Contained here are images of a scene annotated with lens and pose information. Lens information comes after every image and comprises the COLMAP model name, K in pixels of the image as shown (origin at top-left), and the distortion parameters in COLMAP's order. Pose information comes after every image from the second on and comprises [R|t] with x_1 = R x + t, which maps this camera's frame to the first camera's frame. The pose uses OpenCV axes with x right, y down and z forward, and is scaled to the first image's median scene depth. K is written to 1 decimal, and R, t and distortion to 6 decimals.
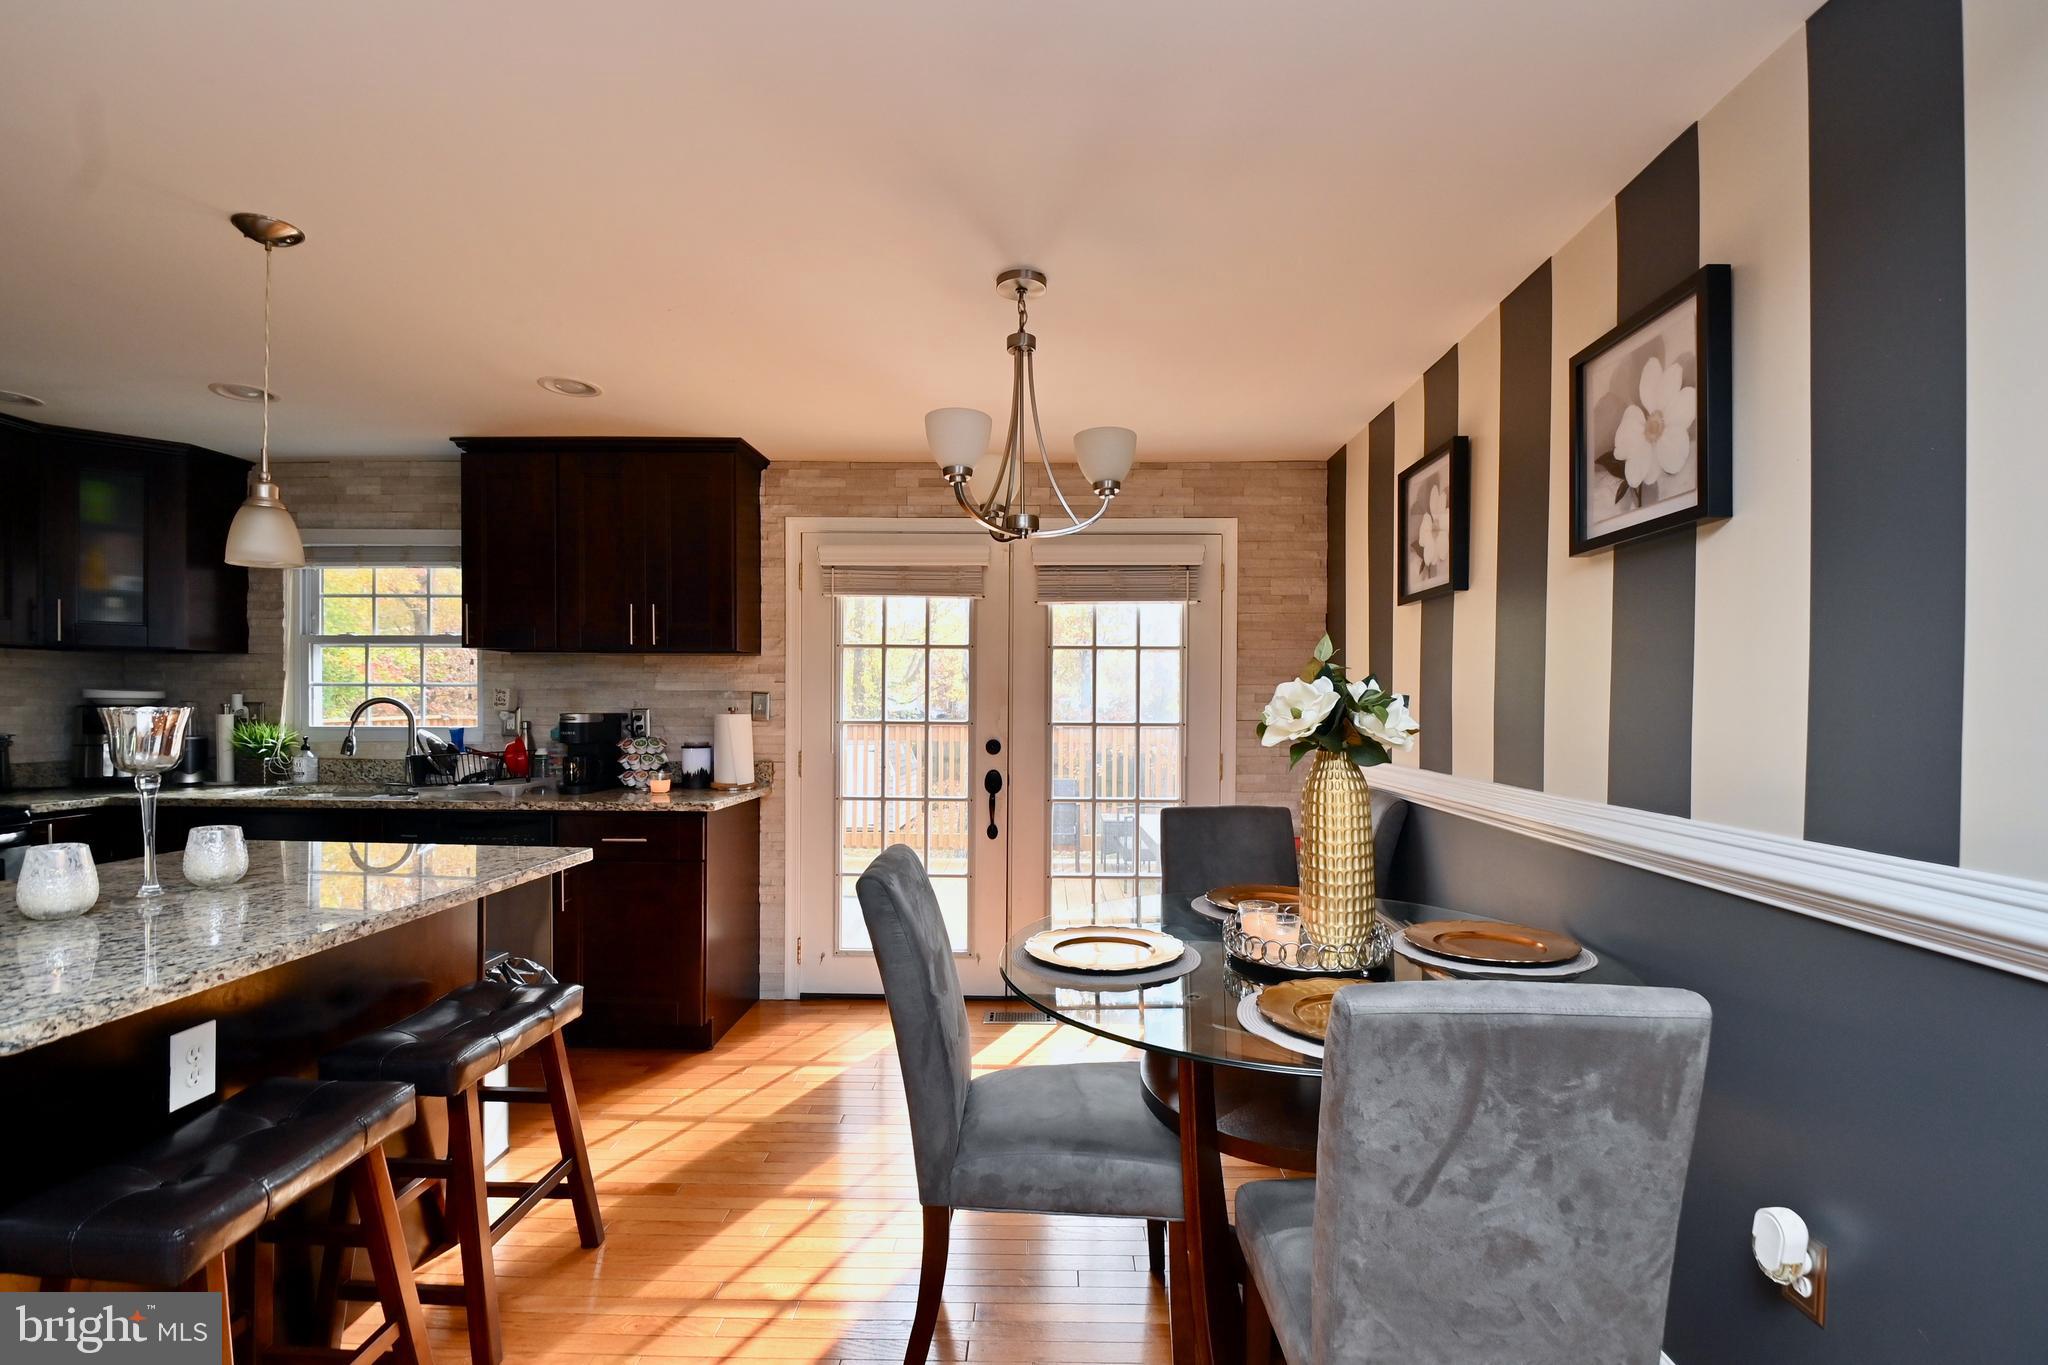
lens RADIAL K [[896.6, 0, 1041.5], [0, 896.6, 712.5], [0, 0, 1]] dist [0.016912, -0.023375]
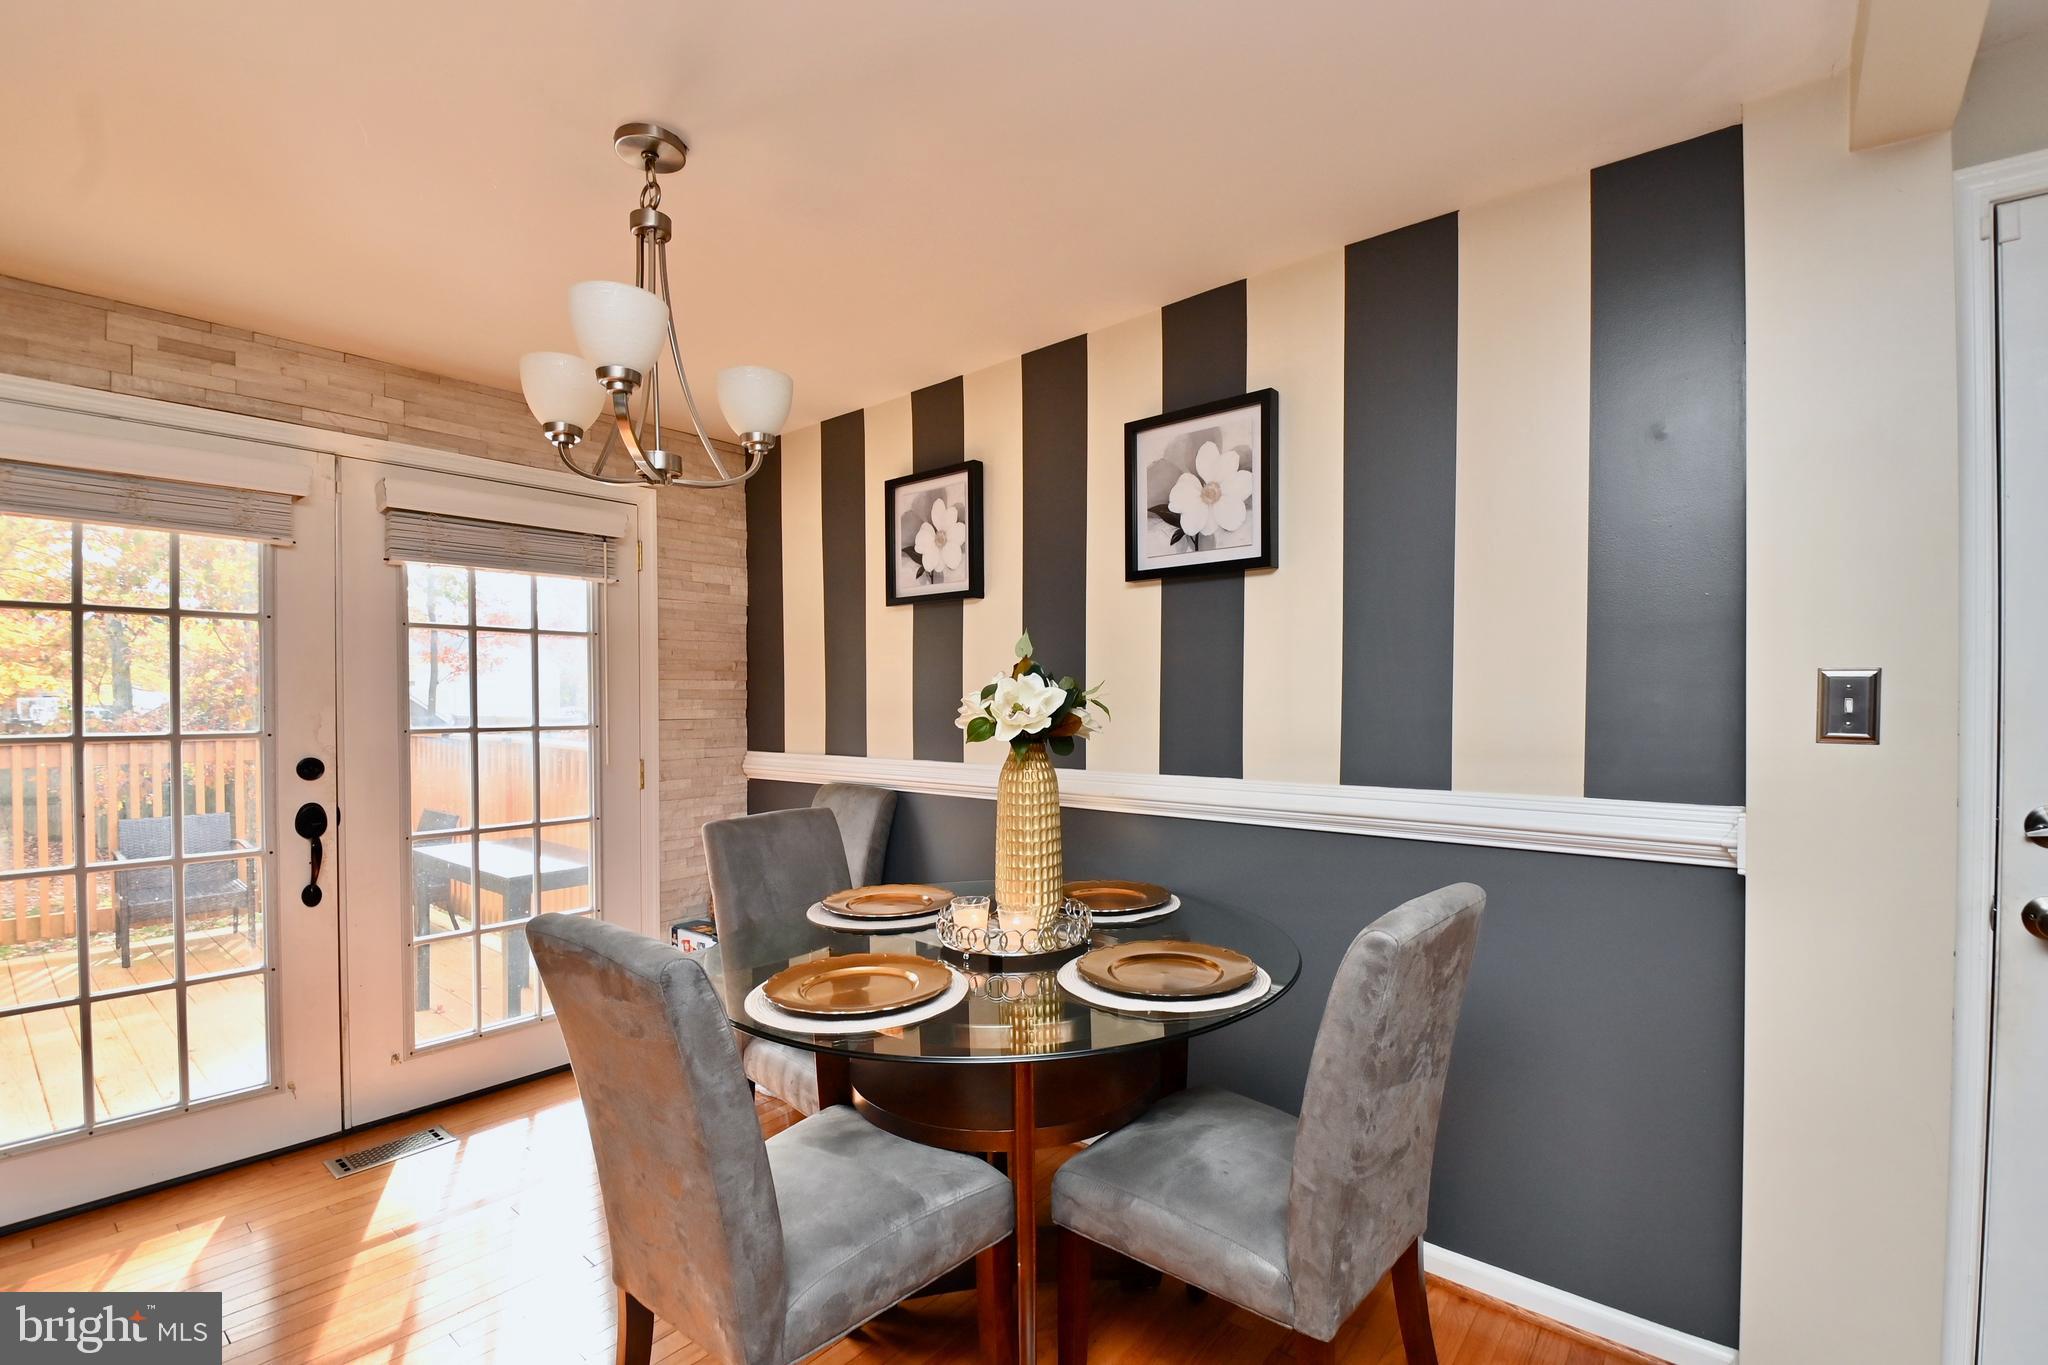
lens RADIAL K [[896.6, 0, 1041.5], [0, 896.6, 712.5], [0, 0, 1]] dist [0.016912, -0.023375]
pose [[0.622237, -0.018182, 0.782618, -0.241762], [0.015332, 0.999822, 0.011039, -0.002542], [-0.782679, 0.005130, 0.622404, 0.158657]]
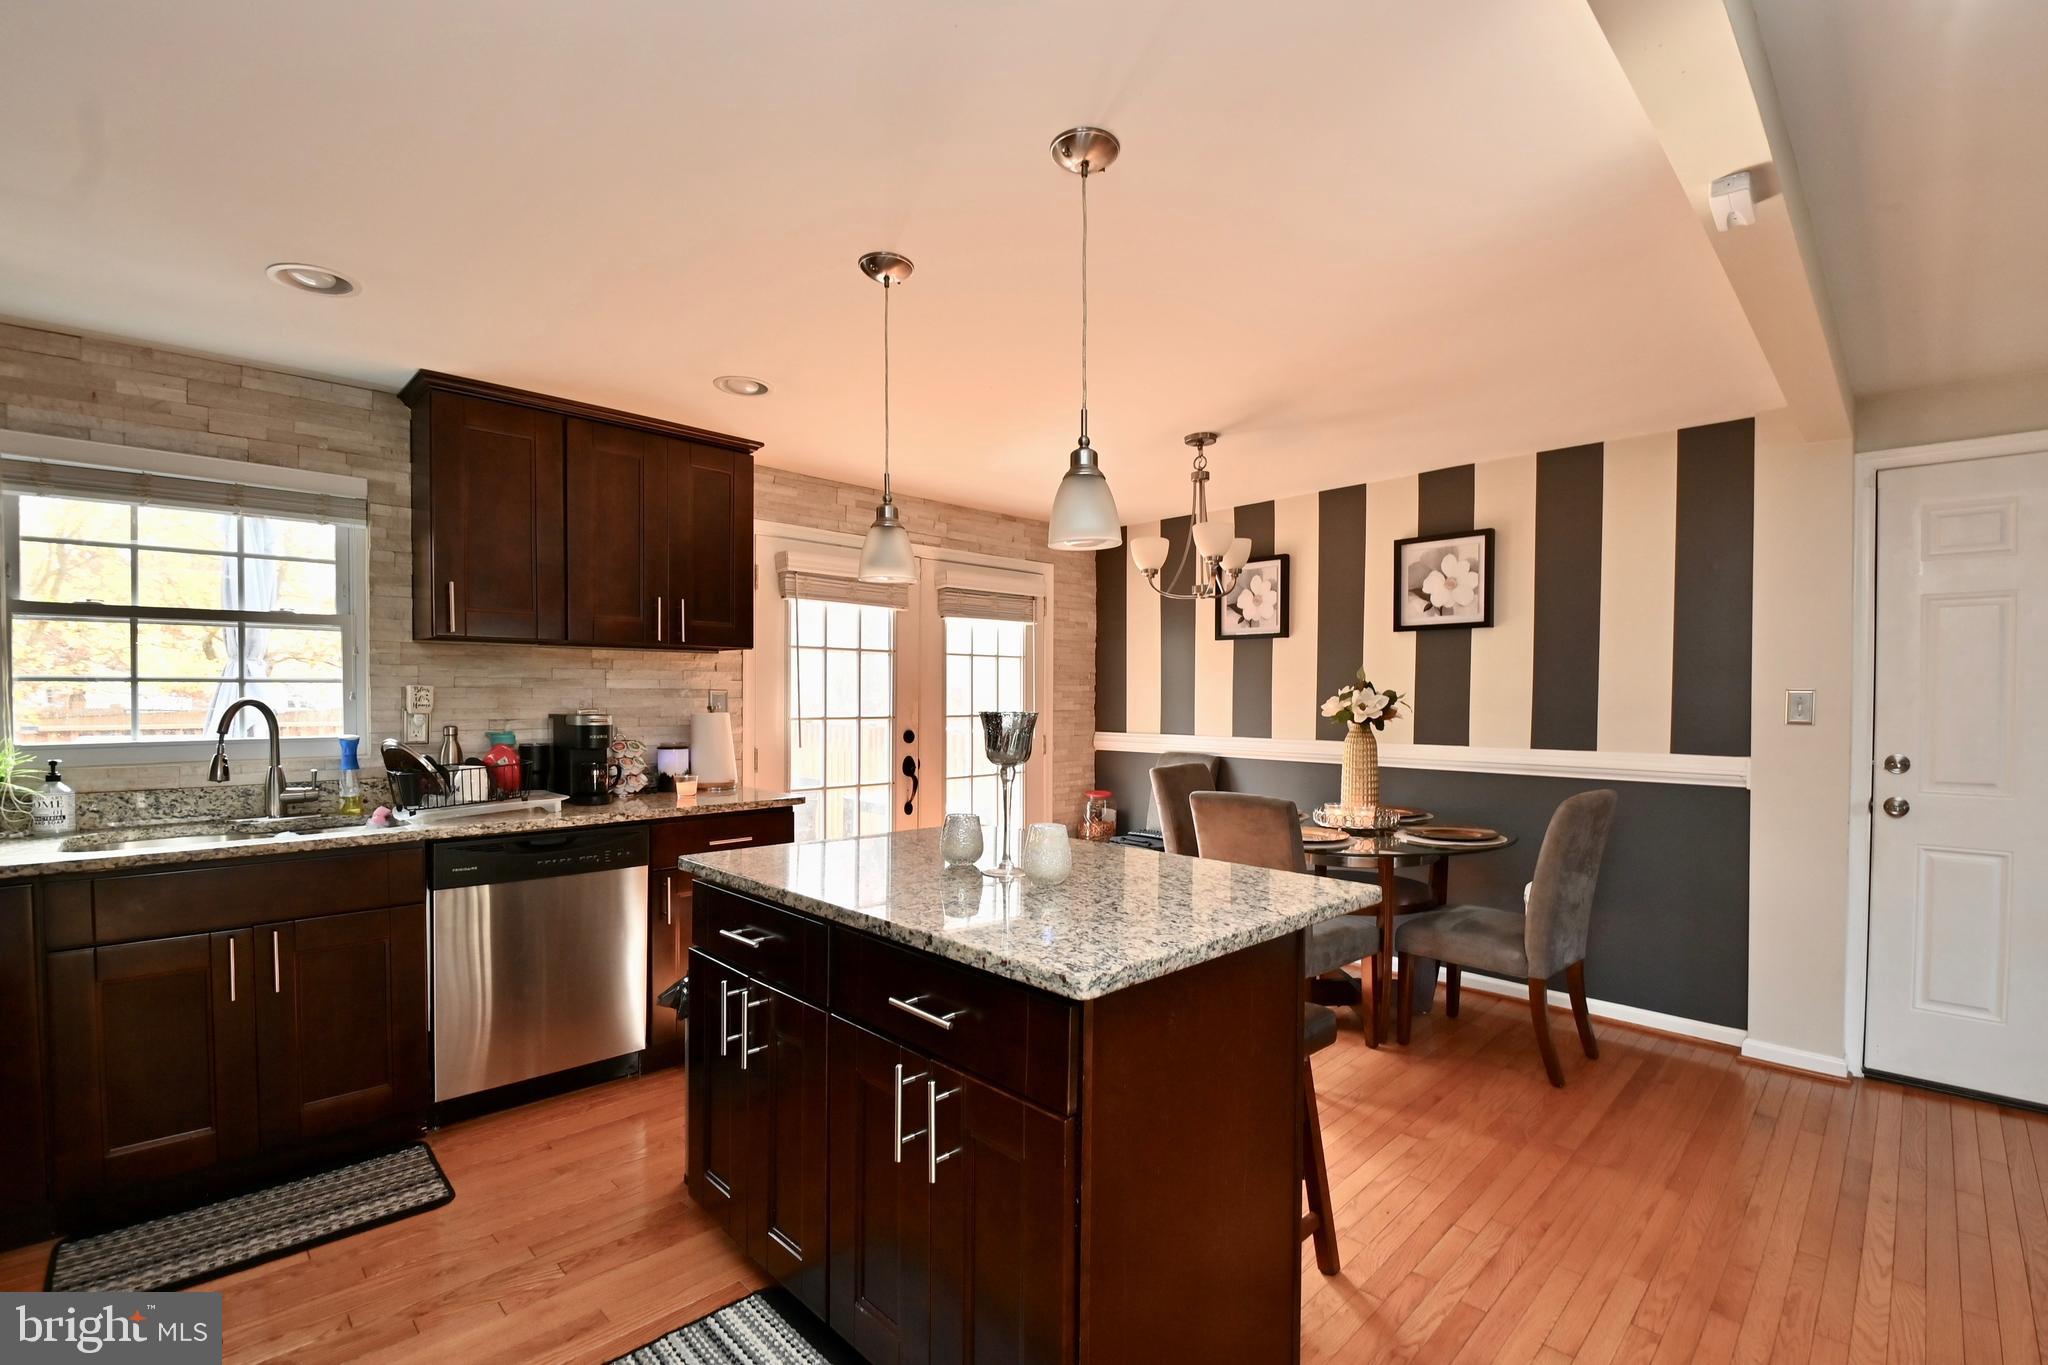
lens RADIAL K [[896.6, 0, 1041.5], [0, 896.6, 712.5], [0, 0, 1]] dist [0.016912, -0.023375]
pose [[0.694999, -0.017521, 0.718797, -0.795595], [0.009512, 0.999840, 0.015175, -0.009991], [-0.718948, -0.003710, 0.695054, 0.053969]]
